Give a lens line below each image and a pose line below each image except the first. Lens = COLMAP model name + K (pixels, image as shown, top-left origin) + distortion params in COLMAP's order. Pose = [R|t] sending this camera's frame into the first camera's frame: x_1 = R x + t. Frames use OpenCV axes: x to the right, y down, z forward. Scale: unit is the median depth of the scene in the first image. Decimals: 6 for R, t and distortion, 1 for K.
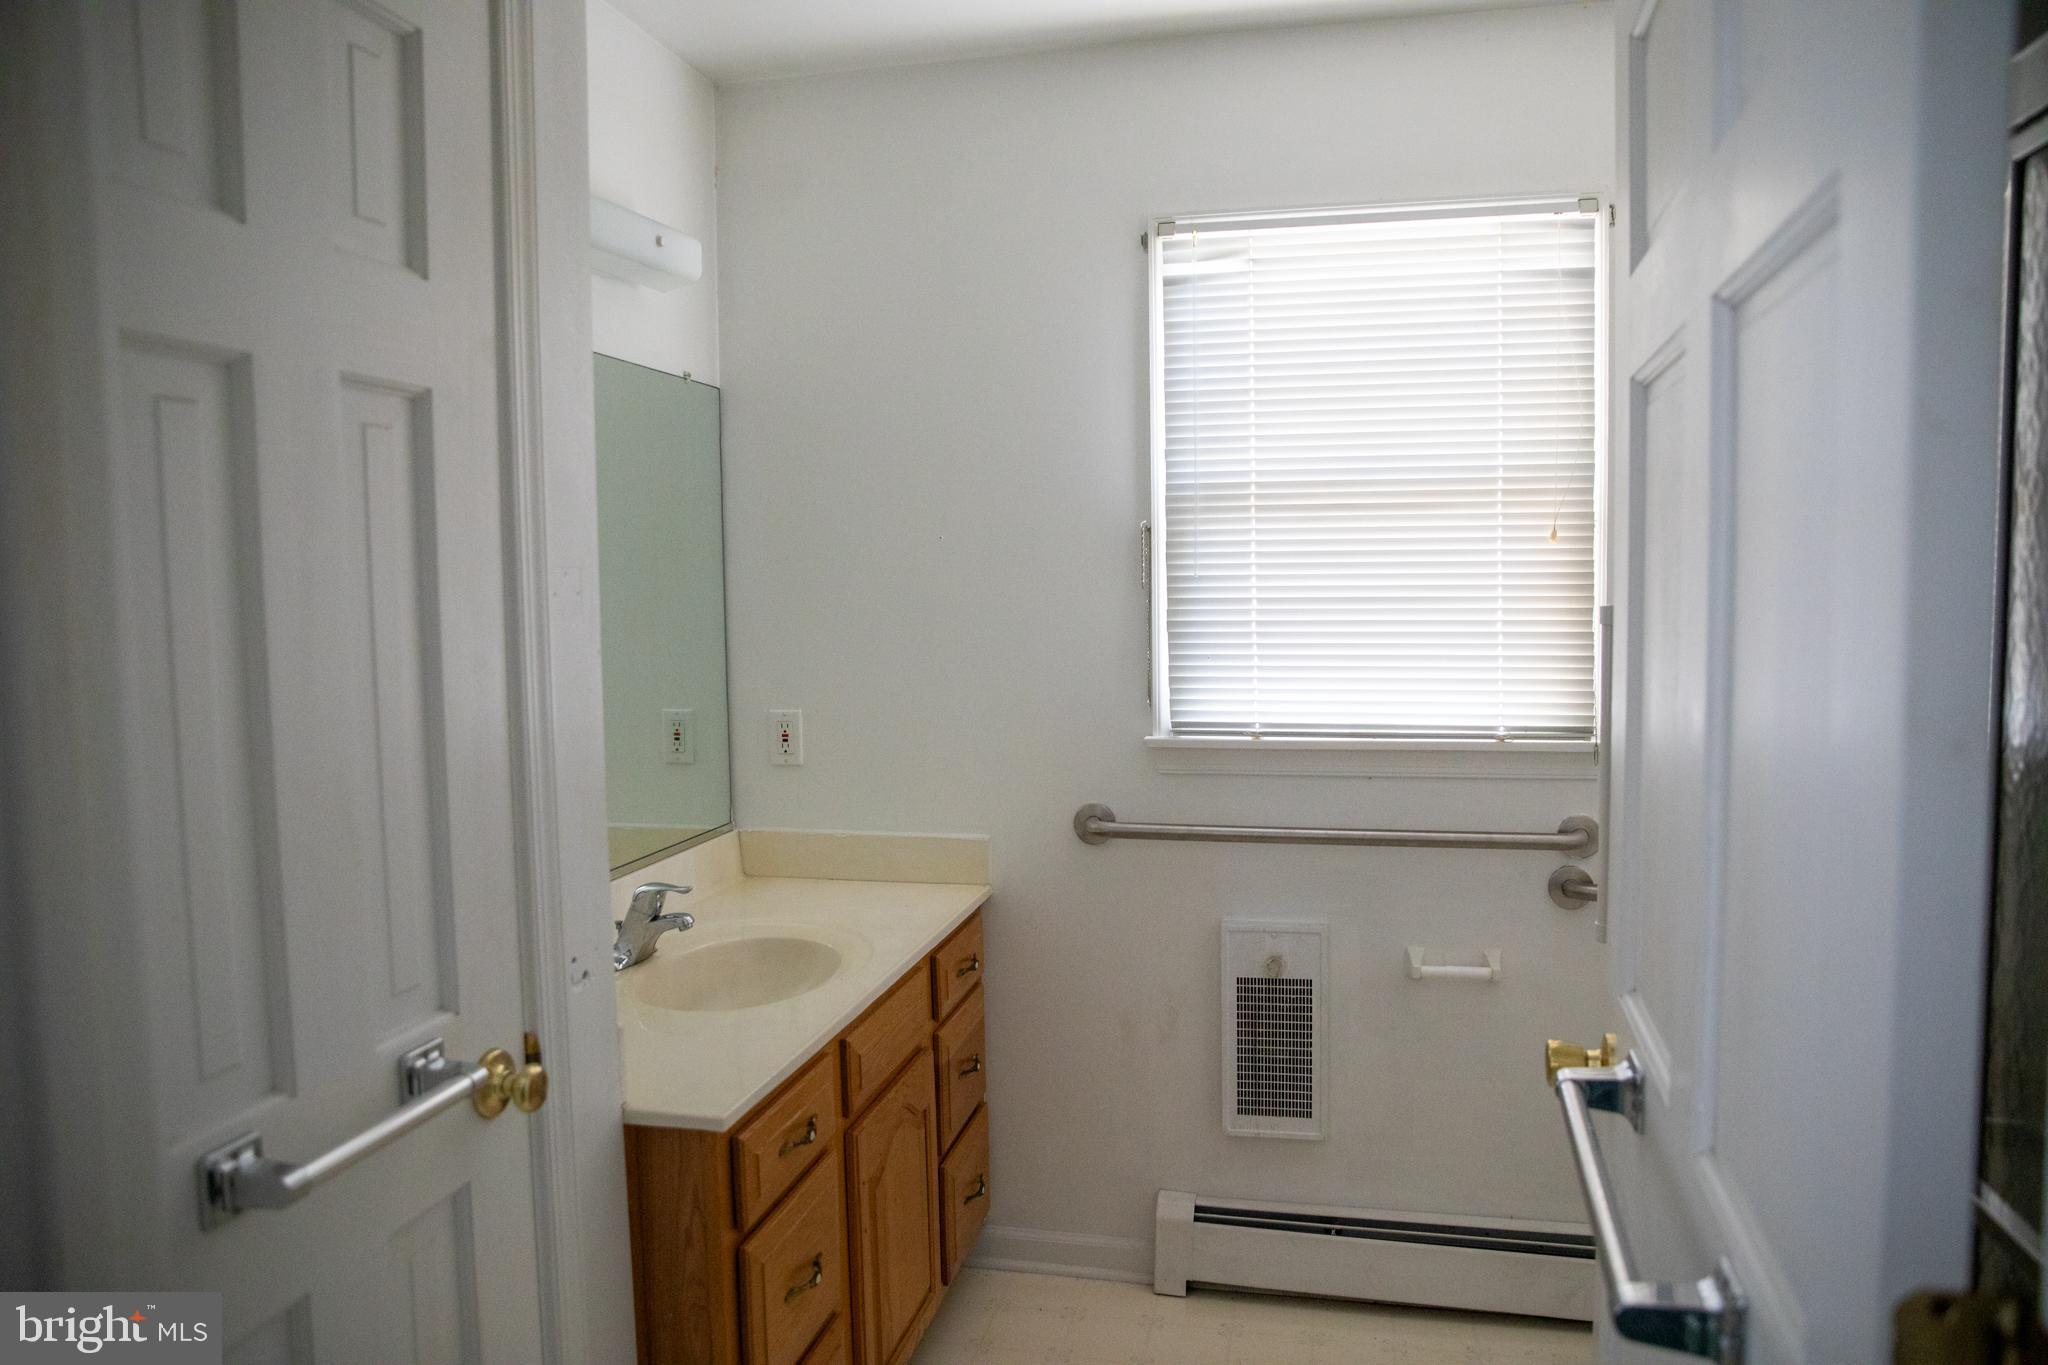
lens RADIAL K [[1407.7, 0, 1014.0], [0, 1407.7, 665.5], [0, 0, 1]] dist [-0.125641, 0.107800]
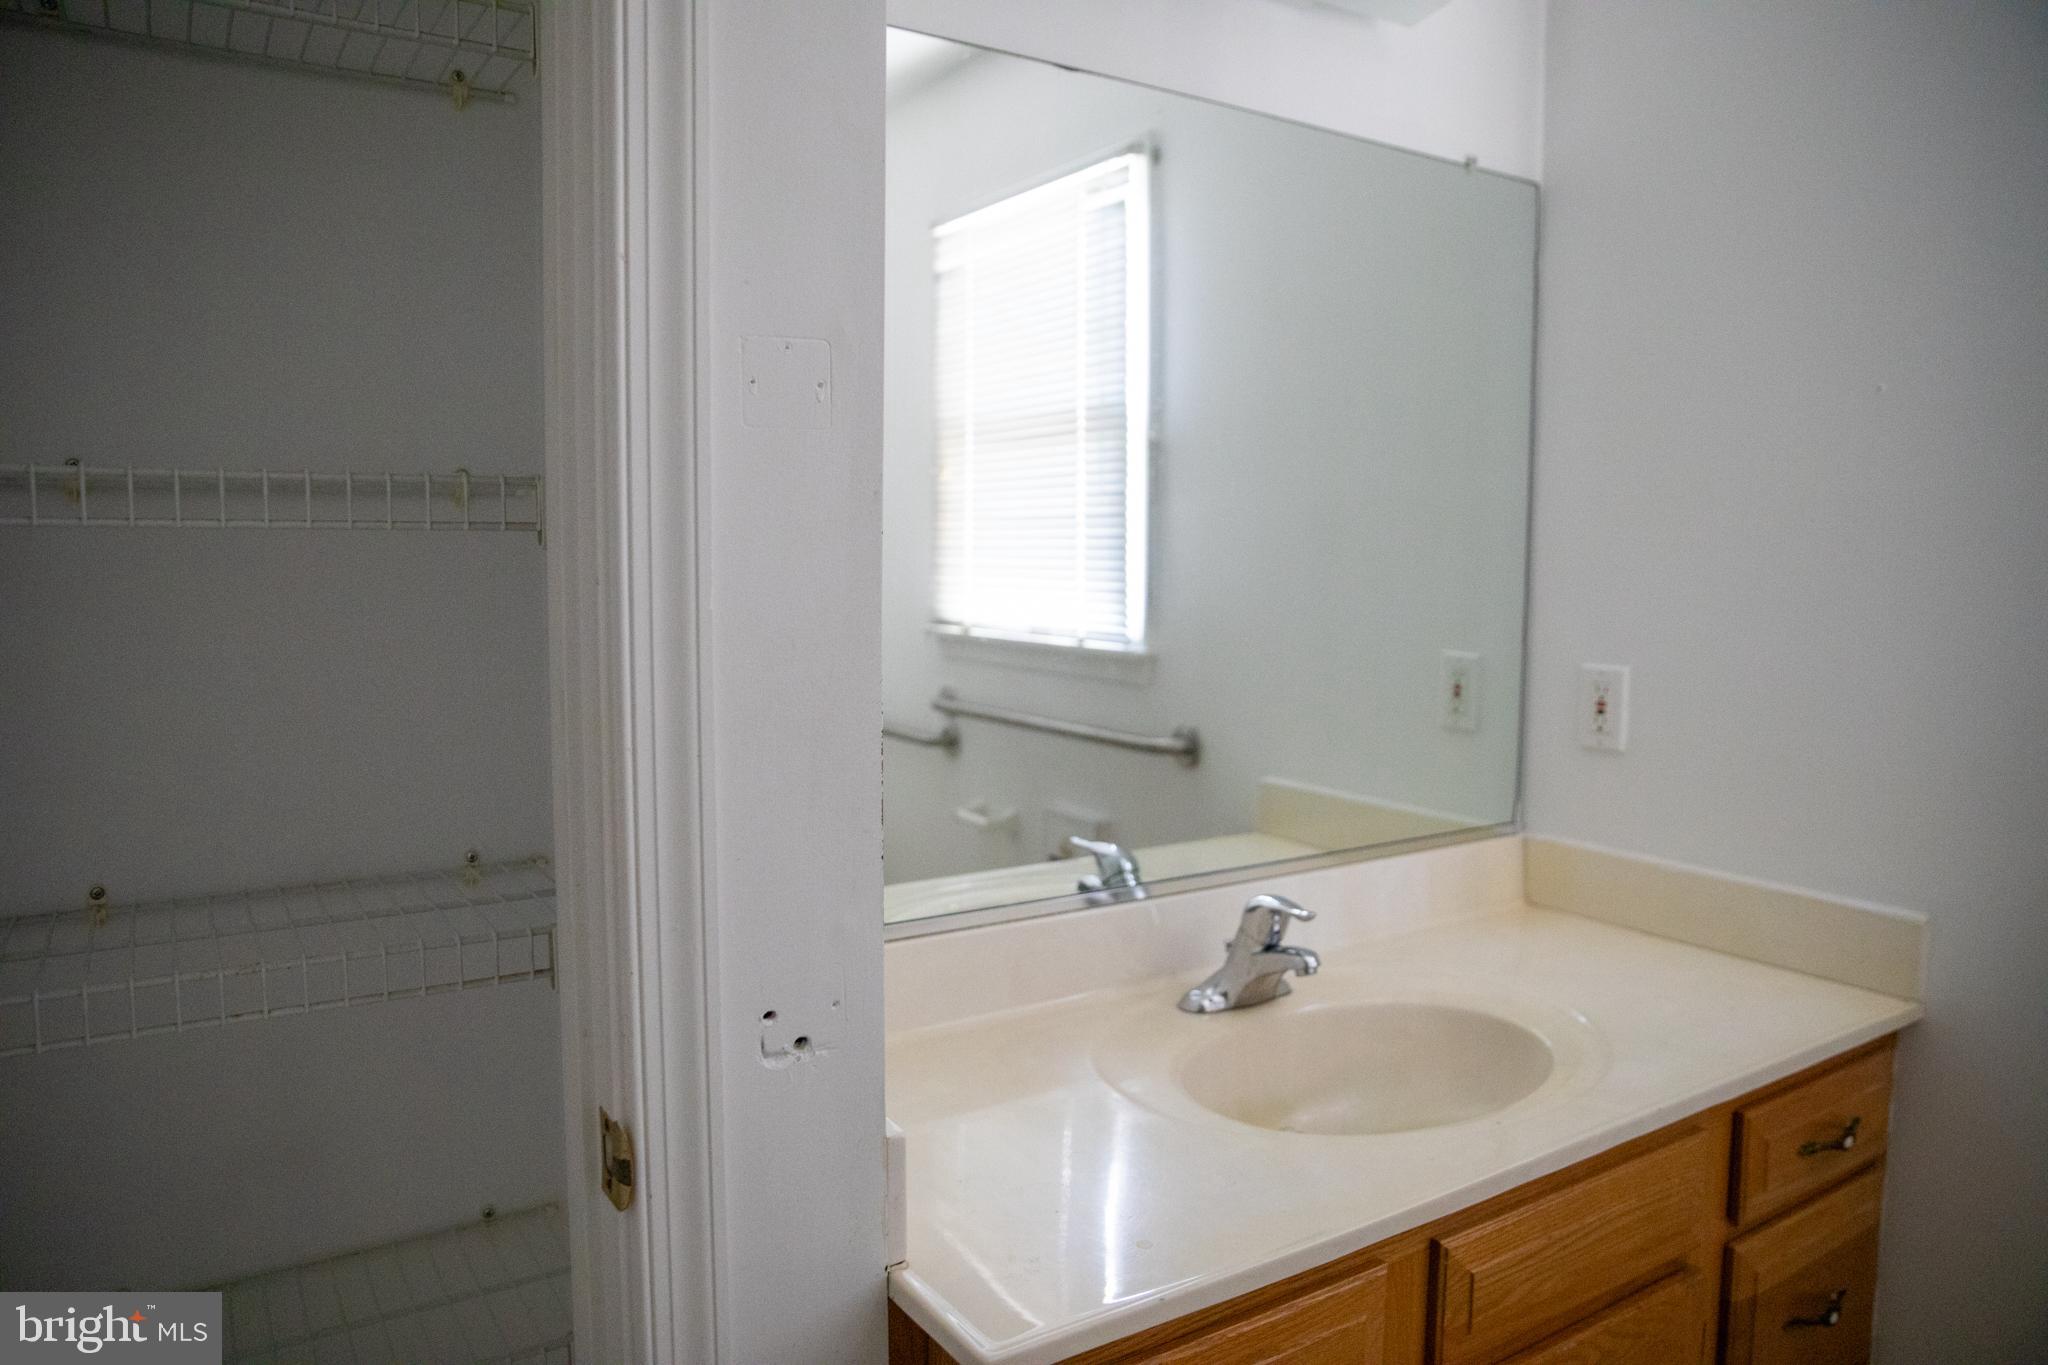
lens RADIAL K [[1407.7, 0, 1014.0], [0, 1407.7, 665.5], [0, 0, 1]] dist [-0.125641, 0.107800]
pose [[0.724192, 0.085469, -0.684281, 0.091645], [-0.064850, 0.996333, 0.055814, 0.015419], [0.686543, 0.003956, 0.727079, 0.392942]]
